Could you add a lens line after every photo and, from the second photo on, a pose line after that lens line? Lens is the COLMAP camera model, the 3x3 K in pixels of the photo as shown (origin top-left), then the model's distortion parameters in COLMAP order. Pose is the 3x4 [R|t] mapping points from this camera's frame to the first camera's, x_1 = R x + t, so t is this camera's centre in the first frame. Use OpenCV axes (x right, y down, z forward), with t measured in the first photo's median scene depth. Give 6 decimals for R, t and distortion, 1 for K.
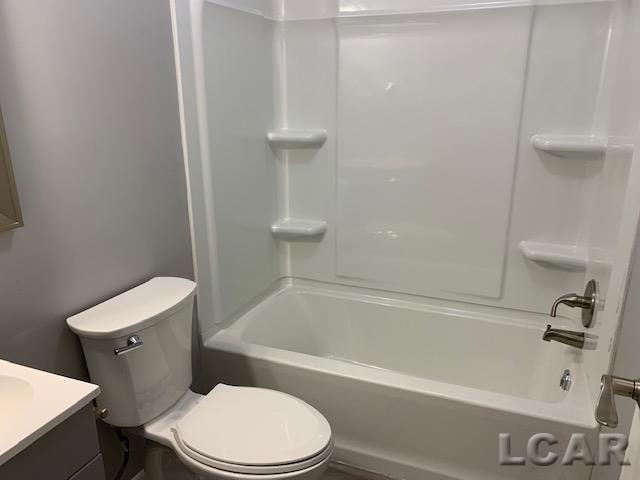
lens RADIAL K [[489.0, 0, 324.0], [0, 489.0, 242.4], [0, 0, 1]] dist [0.012028, 0.006781]
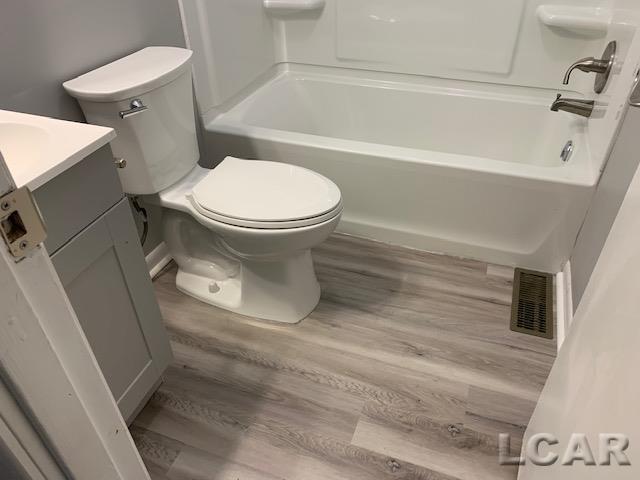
lens RADIAL K [[489.0, 0, 318.2], [0, 489.0, 242.9], [0, 0, 1]] dist [0.012028, 0.006781]
pose [[0.999532, -0.030293, 0.004276, -0.031342], [0.026940, 0.937775, 0.346197, 0.097211], [-0.014498, -0.345919, 0.938152, -0.006619]]
